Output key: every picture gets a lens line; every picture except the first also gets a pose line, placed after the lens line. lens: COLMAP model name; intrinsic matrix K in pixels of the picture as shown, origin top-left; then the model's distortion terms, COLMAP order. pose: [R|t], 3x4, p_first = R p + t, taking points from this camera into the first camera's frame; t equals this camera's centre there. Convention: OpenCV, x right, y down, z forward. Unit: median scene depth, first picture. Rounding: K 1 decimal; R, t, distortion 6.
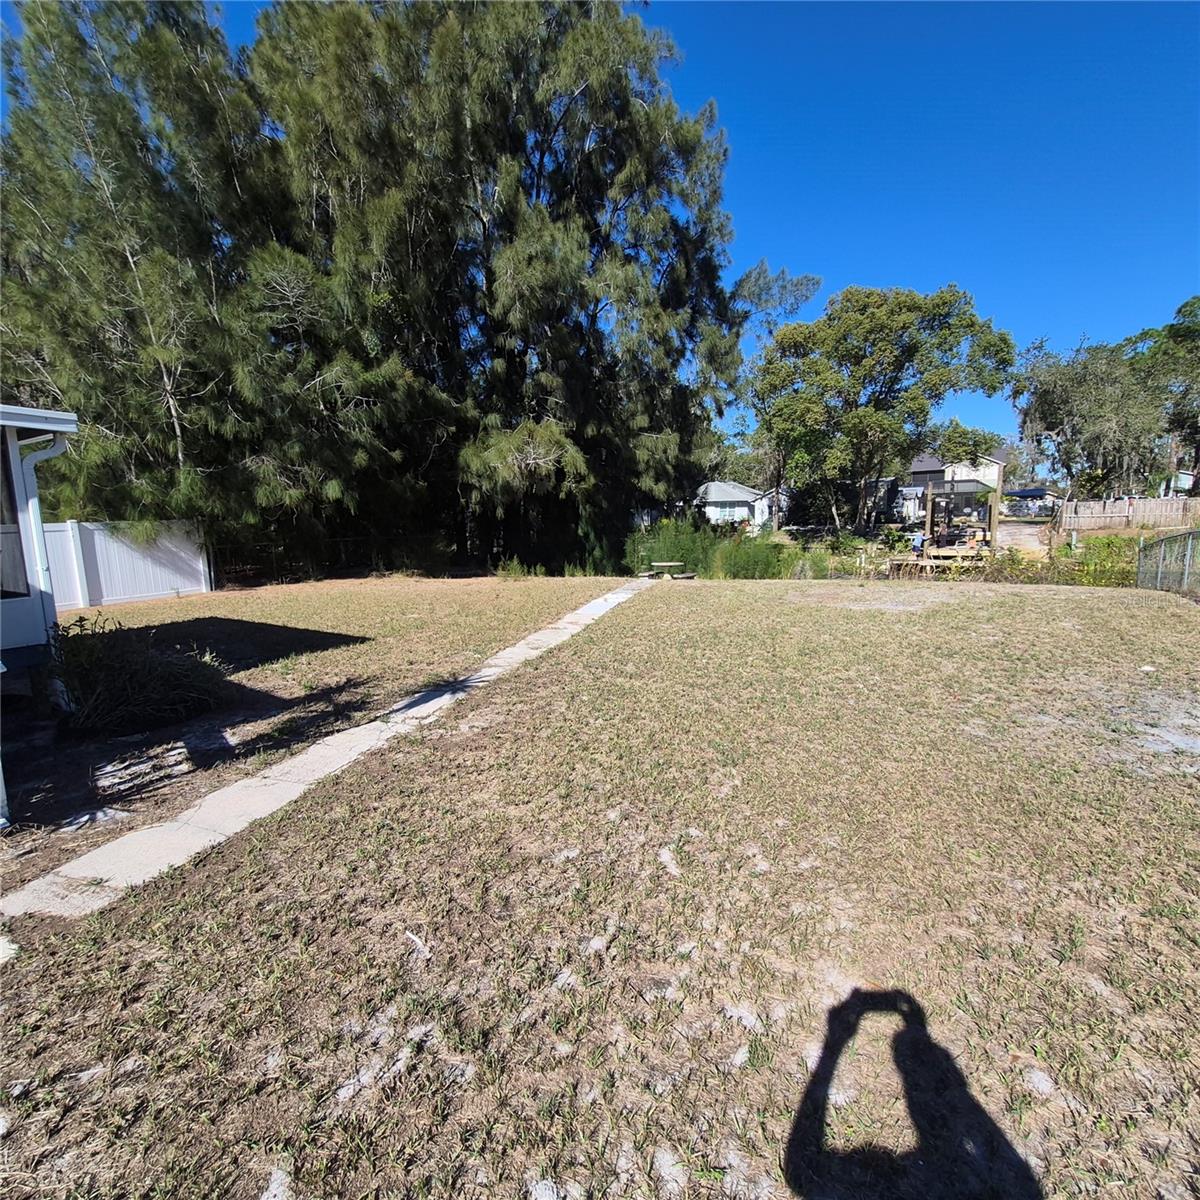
lens RADIAL K [[648.0, 0, 597.3], [0, 648.0, 605.7], [0, 0, 1]] dist [0.006485, -0.002049]
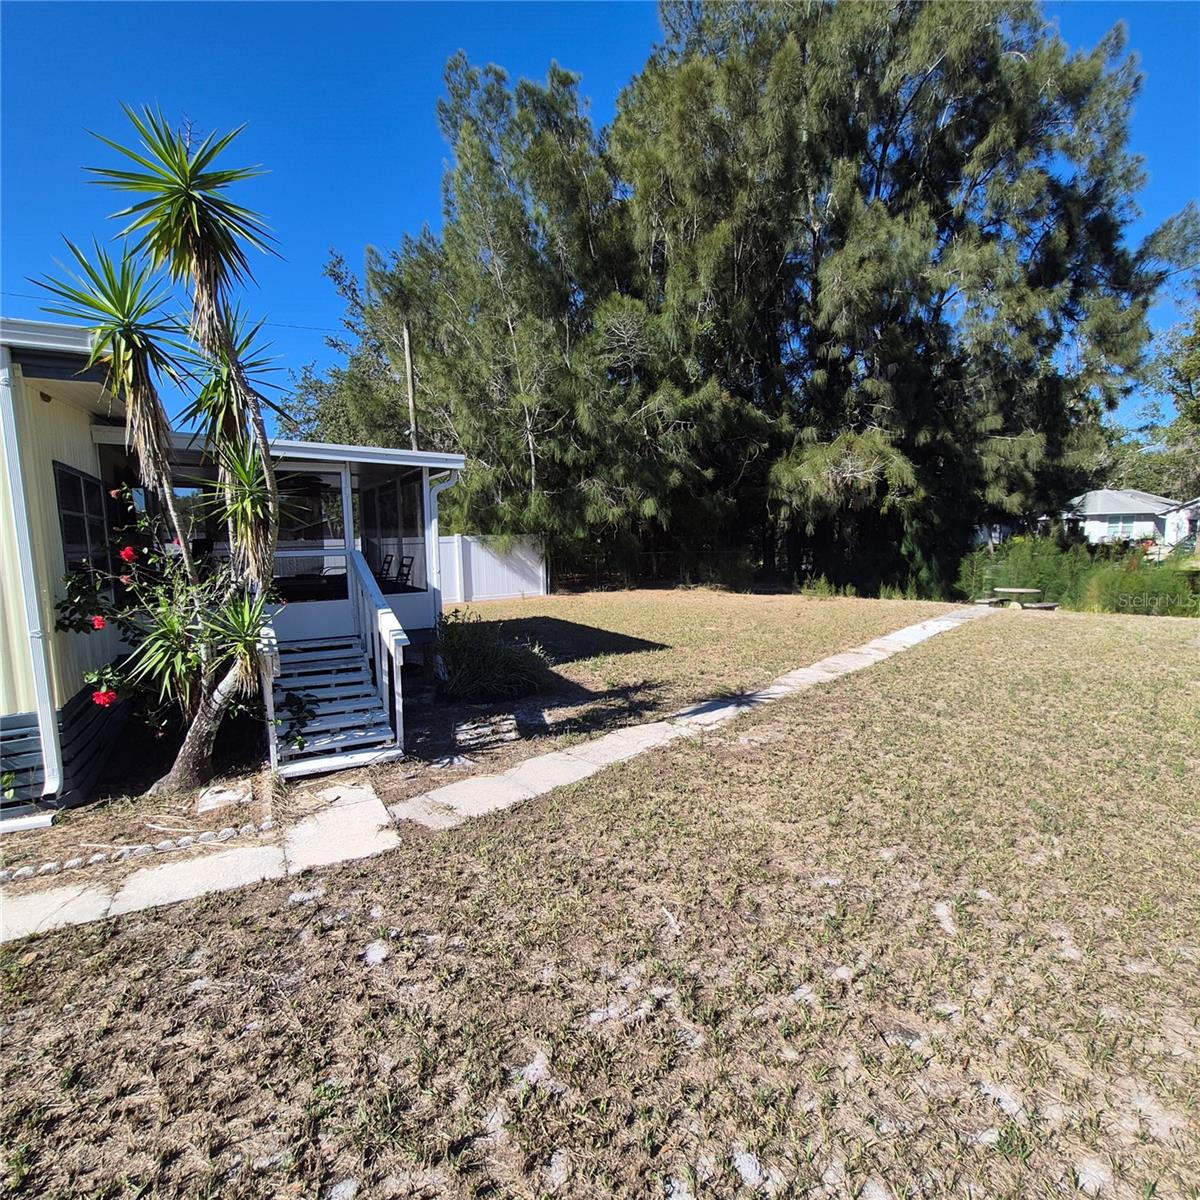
lens RADIAL K [[648.0, 0, 578.4], [0, 648.0, 604.1], [0, 0, 1]] dist [0.006485, -0.002049]
pose [[0.879950, 0.057938, -0.471520, 0.012468], [-0.069883, 0.997524, -0.007846, -0.000019], [0.469898, 0.039856, 0.881821, -0.012303]]
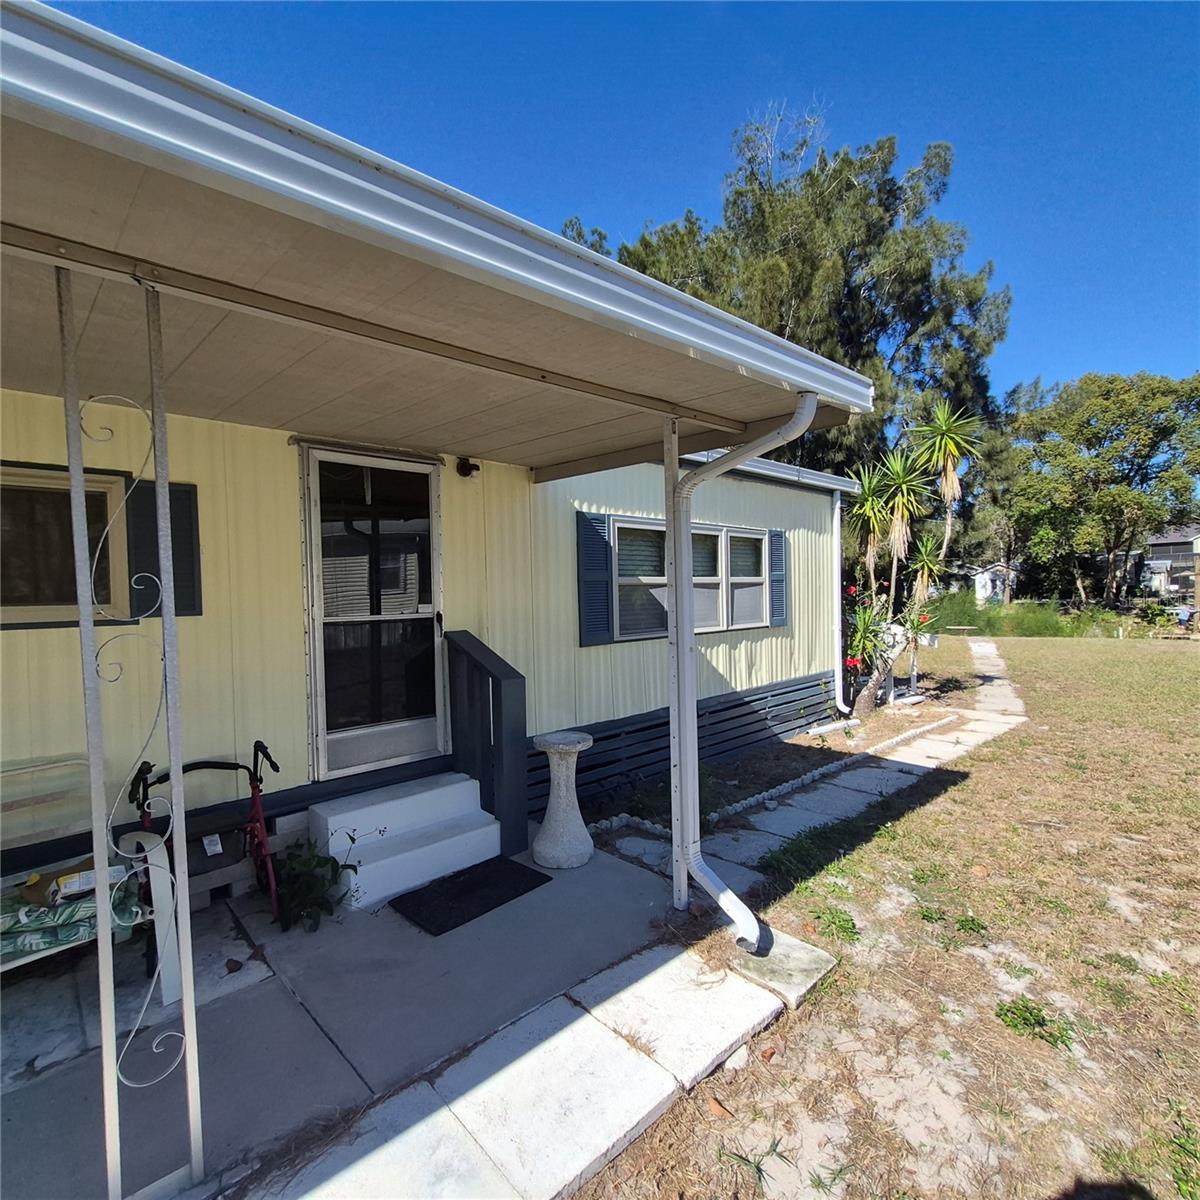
lens RADIAL K [[648.0, 0, 597.2], [0, 648.0, 600.8], [0, 0, 1]] dist [0.006485, -0.002049]
pose [[0.971205, 0.009129, -0.238070, -0.513652], [-0.037779, 0.992524, -0.116059, 0.103077], [0.235231, 0.121711, 0.964289, -0.619273]]
